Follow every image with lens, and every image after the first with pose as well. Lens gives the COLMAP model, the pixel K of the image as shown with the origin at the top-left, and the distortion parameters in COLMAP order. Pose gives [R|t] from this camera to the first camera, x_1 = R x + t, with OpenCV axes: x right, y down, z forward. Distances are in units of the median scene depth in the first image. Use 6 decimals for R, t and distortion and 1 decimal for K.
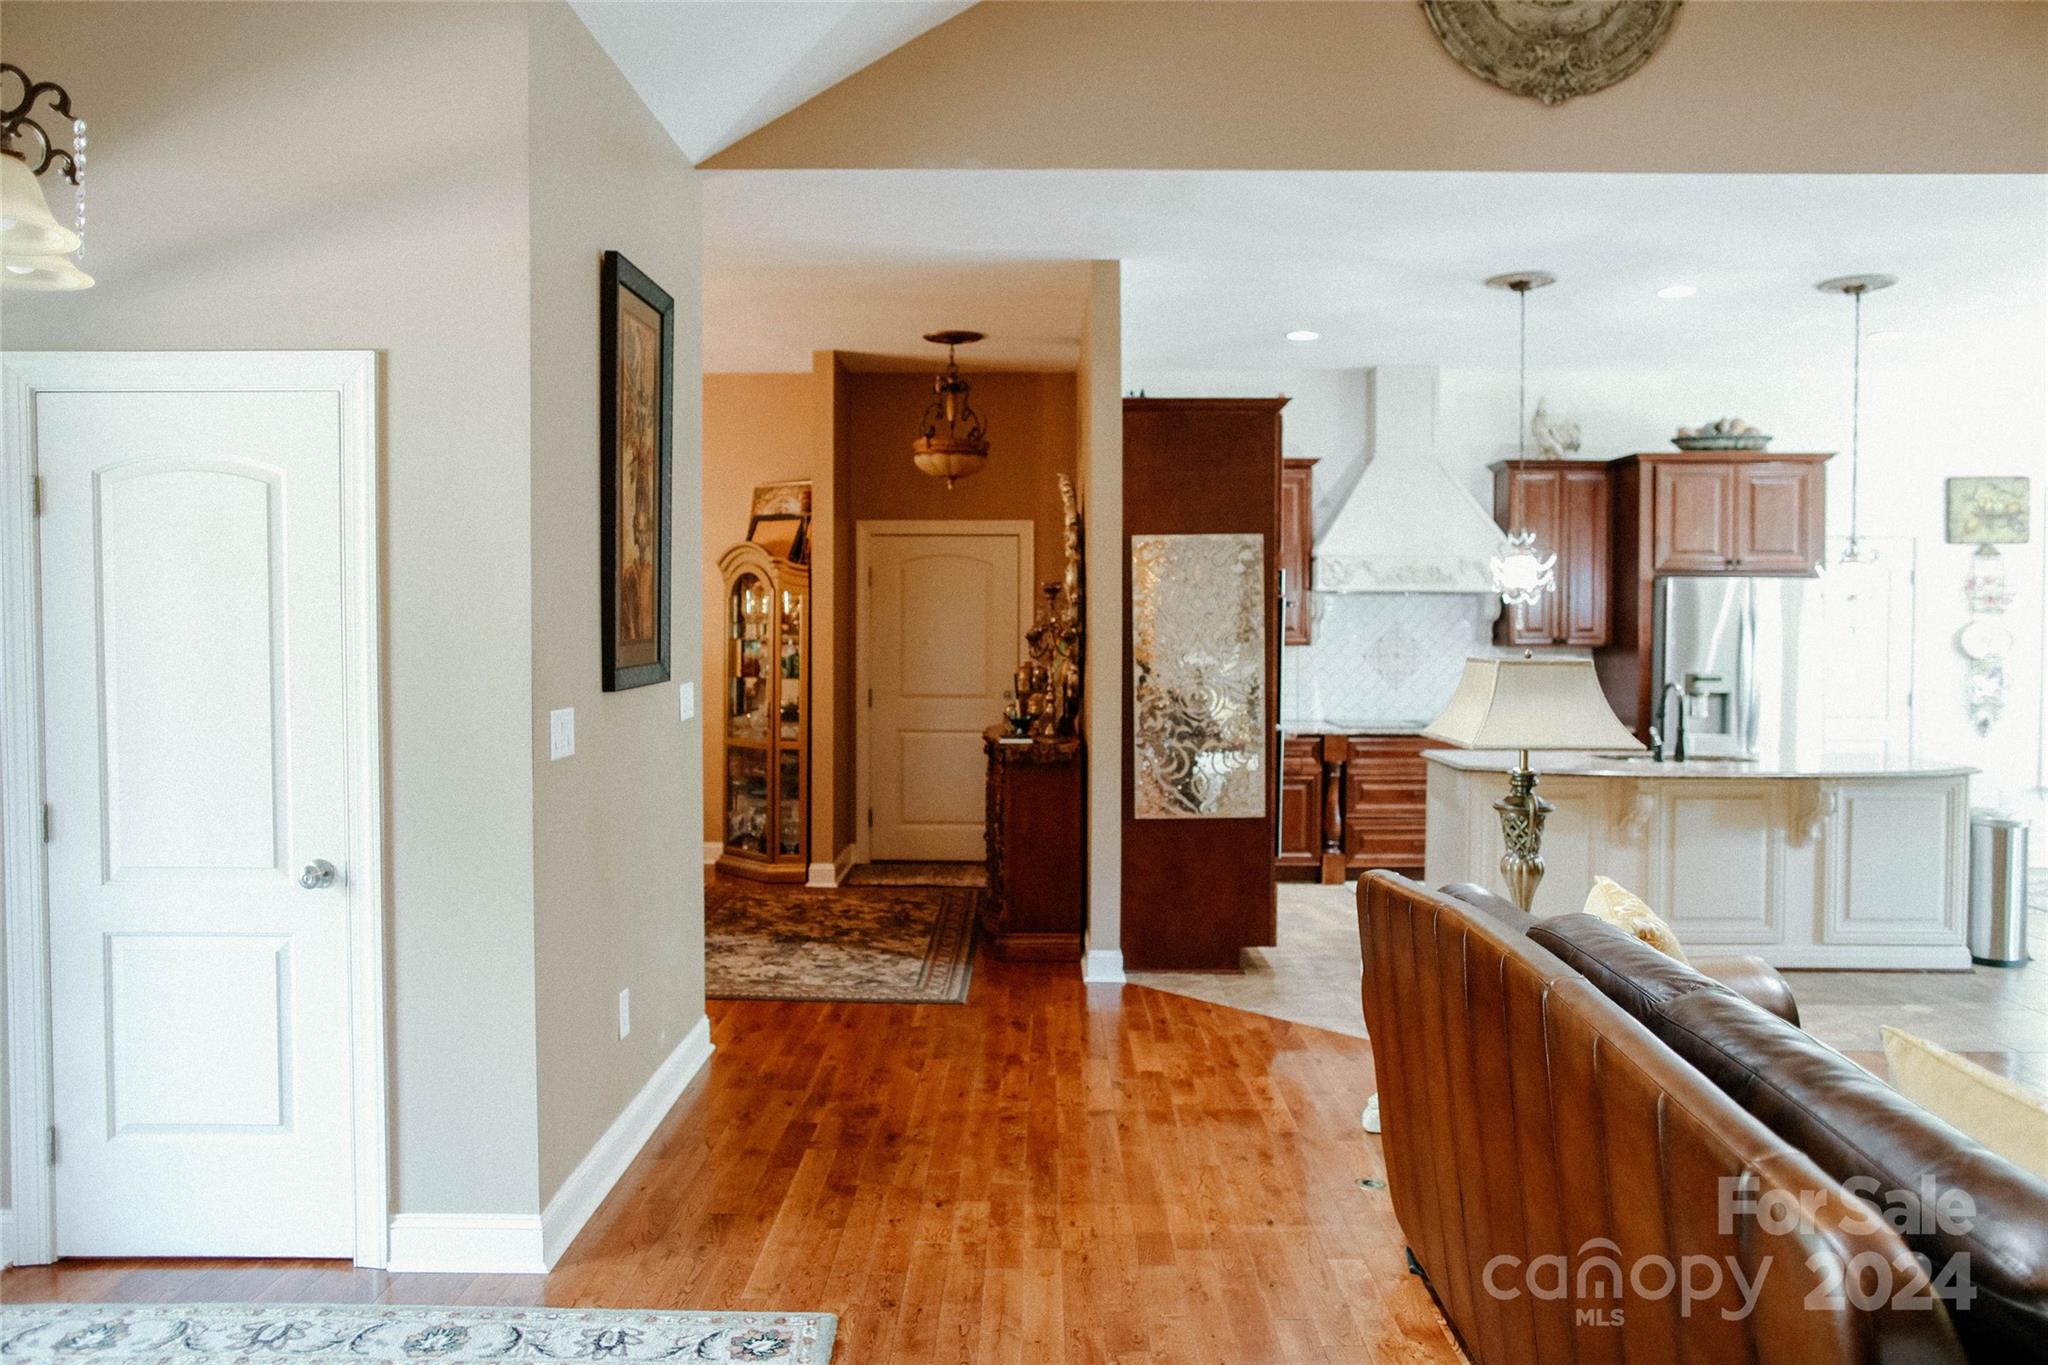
lens RADIAL K [[1458.8, 0, 1024.0], [0, 1458.8, 682.5], [0, 0, 1]] dist [-0.003226, 0.000499]
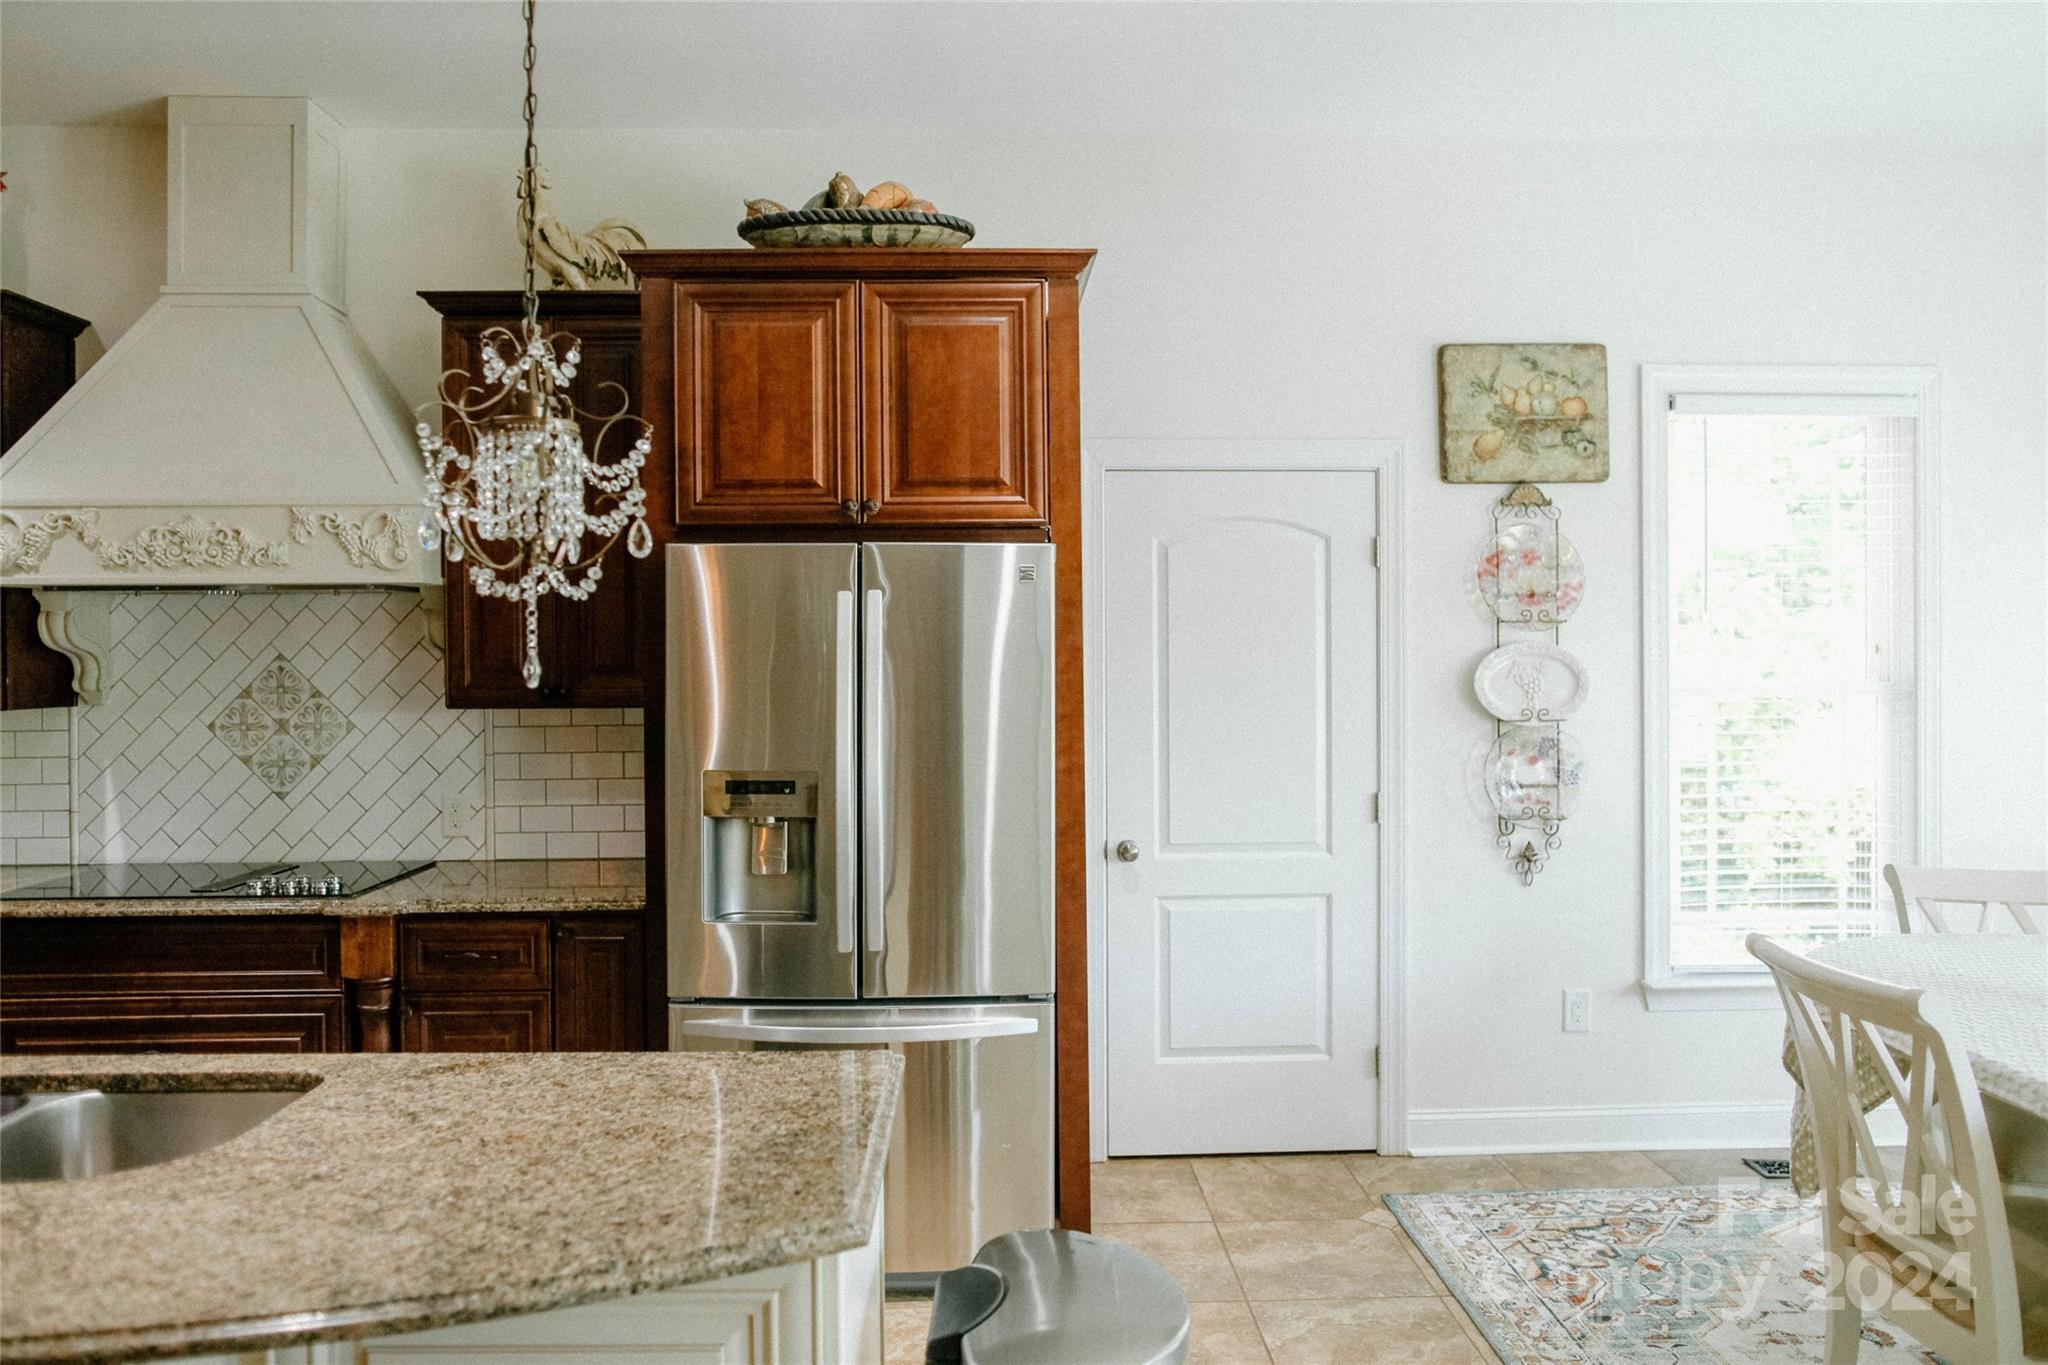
lens RADIAL K [[1411.2, 0, 1024.0], [0, 1411.2, 682.5], [0, 0, 1]] dist [-0.061333, 0.055993]
pose [[0.999401, -0.008287, 0.033593, 0.481399], [0.008748, 0.999869, -0.013616, -0.024316], [-0.033475, 0.013901, 0.999343, 0.545707]]
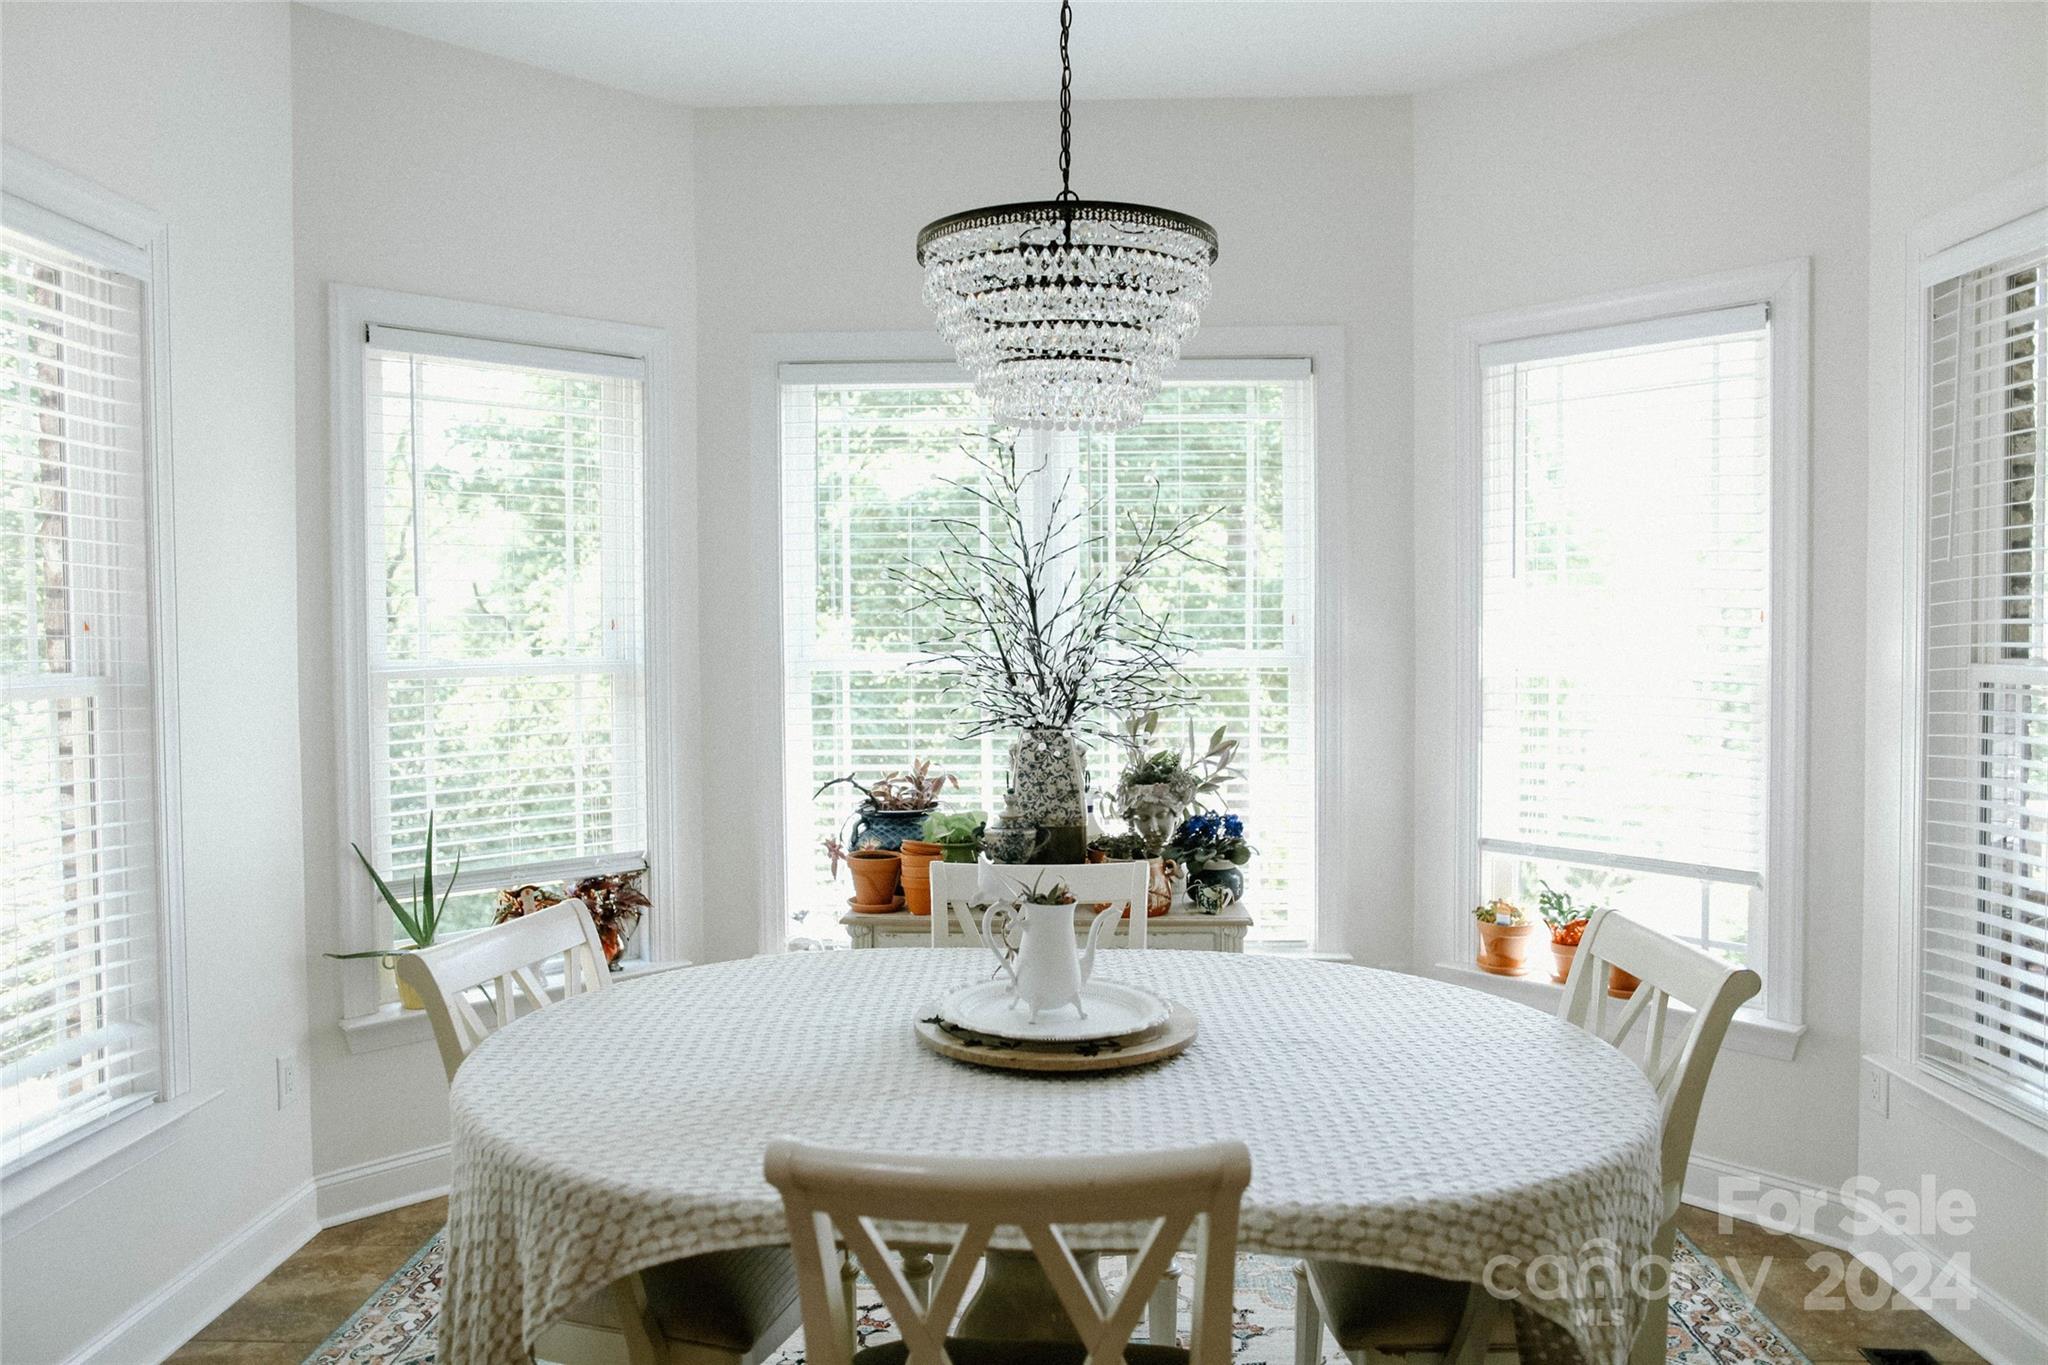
lens RADIAL K [[1370.8, 0, 1024.0], [0, 1370.8, 682.5], [0, 0, 1]] dist [-0.044808, 0.000465]
pose [[0.017472, -0.037212, 0.999155, 0.494940], [0.039751, 0.998543, 0.036494, -0.029532], [-0.999057, 0.039079, 0.018926, 0.799213]]
